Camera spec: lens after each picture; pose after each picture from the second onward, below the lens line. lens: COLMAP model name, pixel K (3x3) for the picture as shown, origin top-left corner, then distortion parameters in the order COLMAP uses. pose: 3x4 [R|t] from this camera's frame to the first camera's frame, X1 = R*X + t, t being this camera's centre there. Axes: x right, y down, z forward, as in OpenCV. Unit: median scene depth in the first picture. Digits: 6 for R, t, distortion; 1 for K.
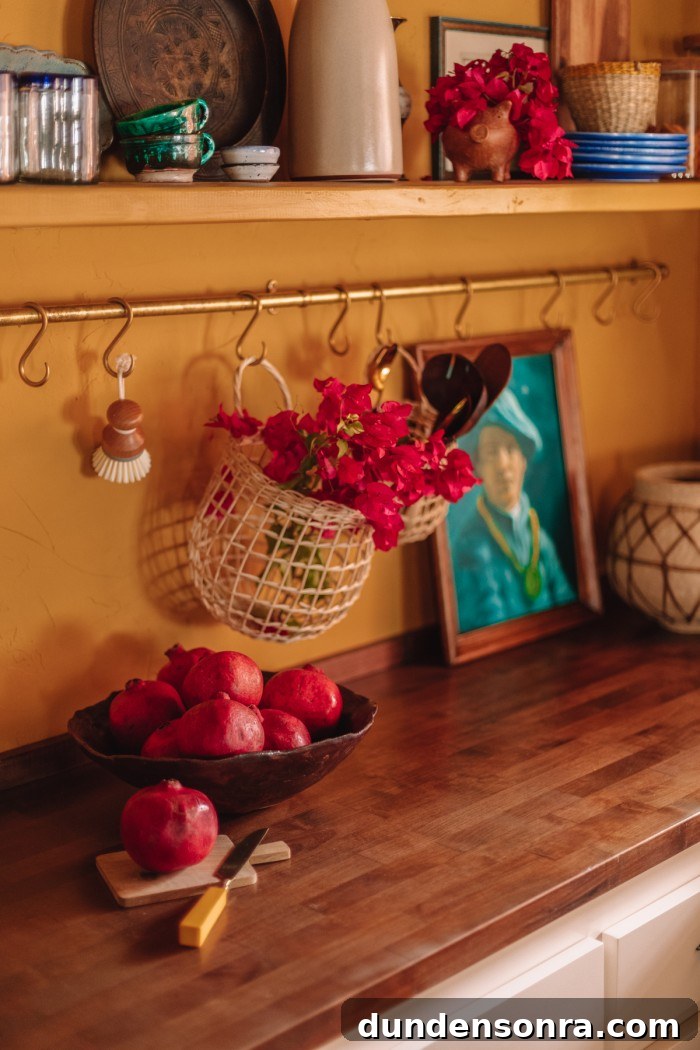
lens RADIAL K [[1539.4, 0, 350.0], [0, 1539.4, 525.0], [0, 0, 1]] dist [-0.000707, -0.034049]
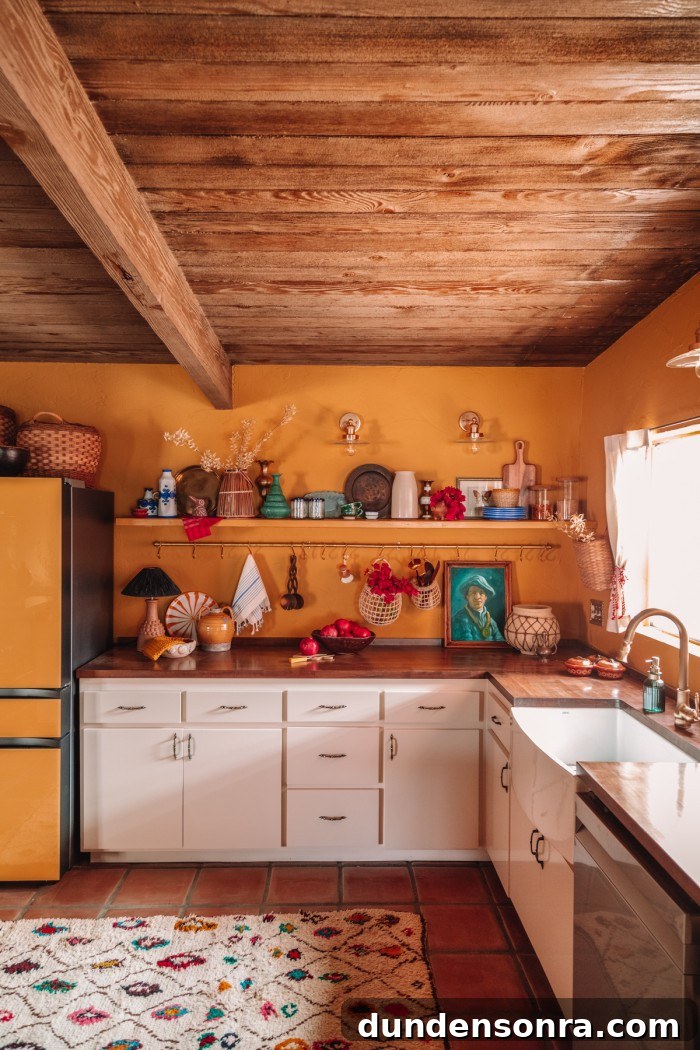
lens RADIAL K [[717.1, 0, 348.7], [0, 717.1, 539.5], [0, 0, 1]] dist [0.031118, -0.003507]
pose [[0.718617, 0.045502, -0.693916, 1.243459], [-0.160455, 0.981780, -0.101790, 0.056263], [0.676641, 0.184490, 0.712825, -0.494755]]
